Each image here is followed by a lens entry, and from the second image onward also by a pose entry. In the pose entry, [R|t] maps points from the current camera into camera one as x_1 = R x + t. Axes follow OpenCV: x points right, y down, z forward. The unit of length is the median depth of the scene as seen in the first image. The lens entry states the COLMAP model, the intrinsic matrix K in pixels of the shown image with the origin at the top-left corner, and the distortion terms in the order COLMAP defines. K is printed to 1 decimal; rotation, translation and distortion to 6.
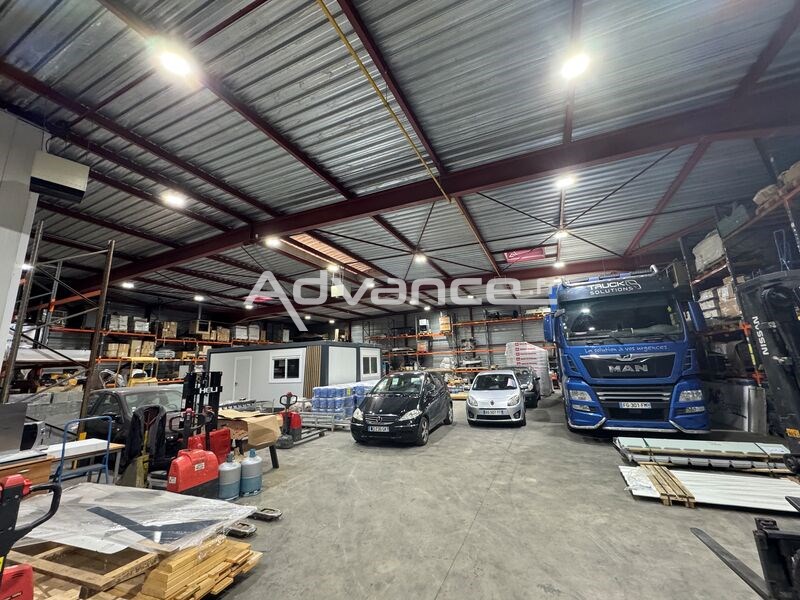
lens RADIAL K [[317.0, 0, 400.0], [0, 317.0, 300.0], [0, 0, 1]] dist [-0.002989, 0.000065]
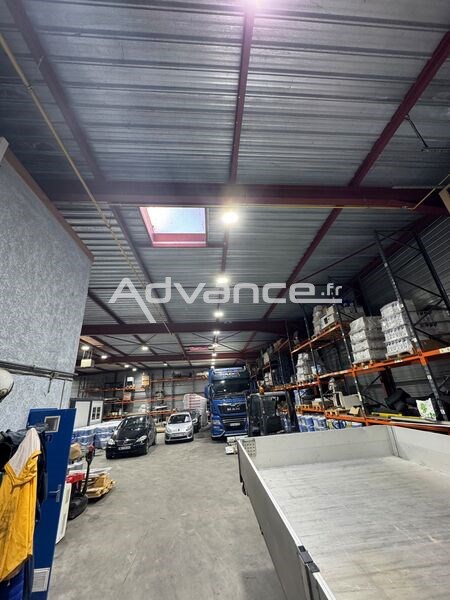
lens RADIAL K [[237.8, 0, 225.3], [0, 237.8, 302.4], [0, 0, 1]] dist [-0.002989, 0.000065]
pose [[0.876885, 0.154420, 0.455223, -0.145899], [-0.054268, 0.972745, -0.225439, -0.078161], [-0.477628, 0.172980, 0.861365, -0.324705]]
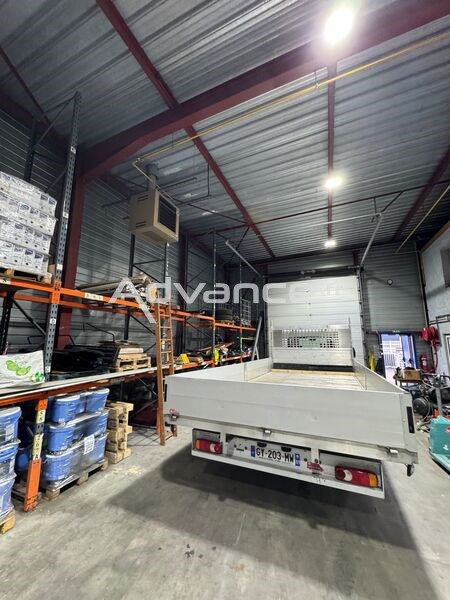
lens RADIAL K [[237.8, 0, 225.3], [0, 237.8, 302.4], [0, 0, 1]] dist [-0.002989, 0.000065]
pose [[-0.999043, 0.027365, -0.034112, 0.076175], [0.037666, 0.934770, -0.353251, -0.009845], [0.022220, -0.354197, -0.934907, 0.003540]]
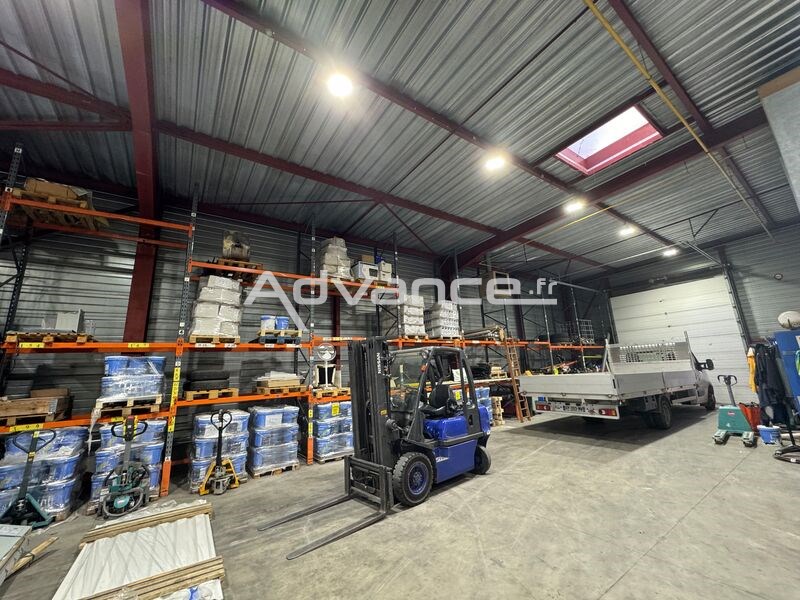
lens RADIAL K [[317.0, 0, 400.0], [0, 317.0, 300.0], [0, 0, 1]] dist [-0.002989, 0.000065]
pose [[-0.858037, 0.183585, 0.479655, 0.006581], [-0.027861, 0.915916, -0.400401, 0.079147], [-0.512831, -0.356923, -0.780775, 0.385404]]
